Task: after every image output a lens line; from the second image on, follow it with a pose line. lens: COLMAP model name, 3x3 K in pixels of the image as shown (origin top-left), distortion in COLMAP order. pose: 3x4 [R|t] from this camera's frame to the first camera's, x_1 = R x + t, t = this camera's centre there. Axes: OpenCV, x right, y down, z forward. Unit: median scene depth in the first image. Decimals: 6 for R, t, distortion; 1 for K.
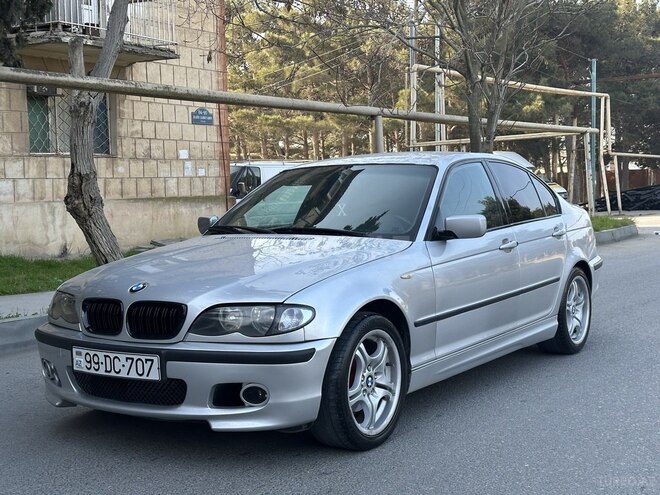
lens RADIAL K [[942.9, 0, 348.1], [0, 942.9, 248.3], [0, 0, 1]] dist [0.107916, -0.035968]
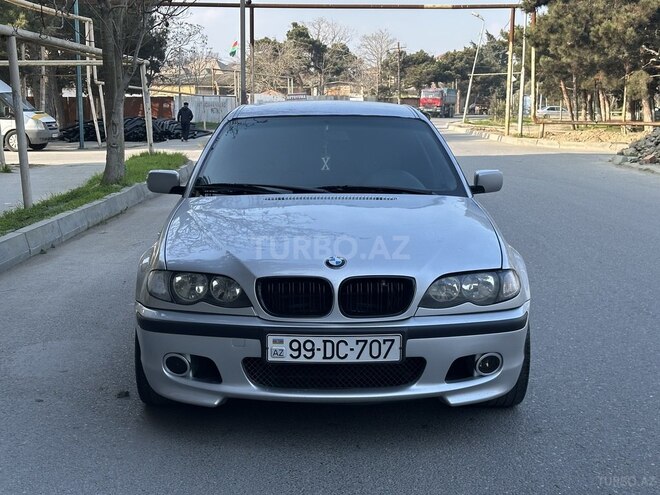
lens RADIAL K [[976.0, 0, 330.0], [0, 976.0, 247.5], [0, 0, 1]] dist [0.144485, -0.051932]
pose [[0.833384, -0.057009, 0.549747, -0.756467], [0.017442, 0.996883, 0.076937, -0.045051], [-0.552420, -0.054529, 0.831781, 0.241472]]
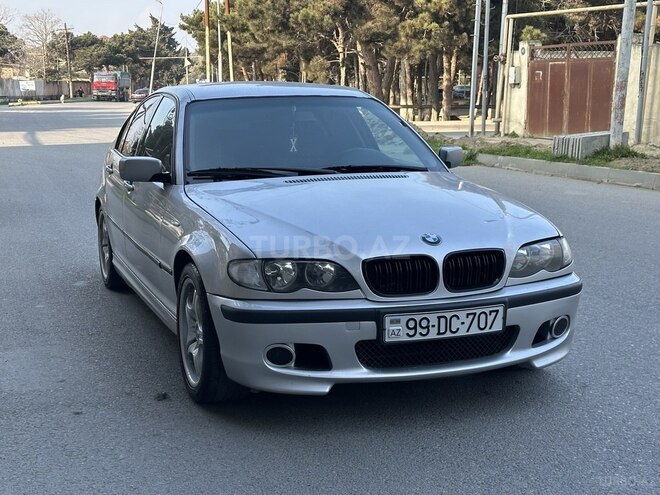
lens RADIAL K [[976.0, 0, 330.0], [0, 976.0, 247.5], [0, 0, 1]] dist [0.144485, -0.051932]
pose [[0.604874, -0.112408, 0.788348, -1.049406], [0.049587, 0.993383, 0.103597, -0.053773], [-0.794776, -0.023571, 0.606445, 0.525910]]
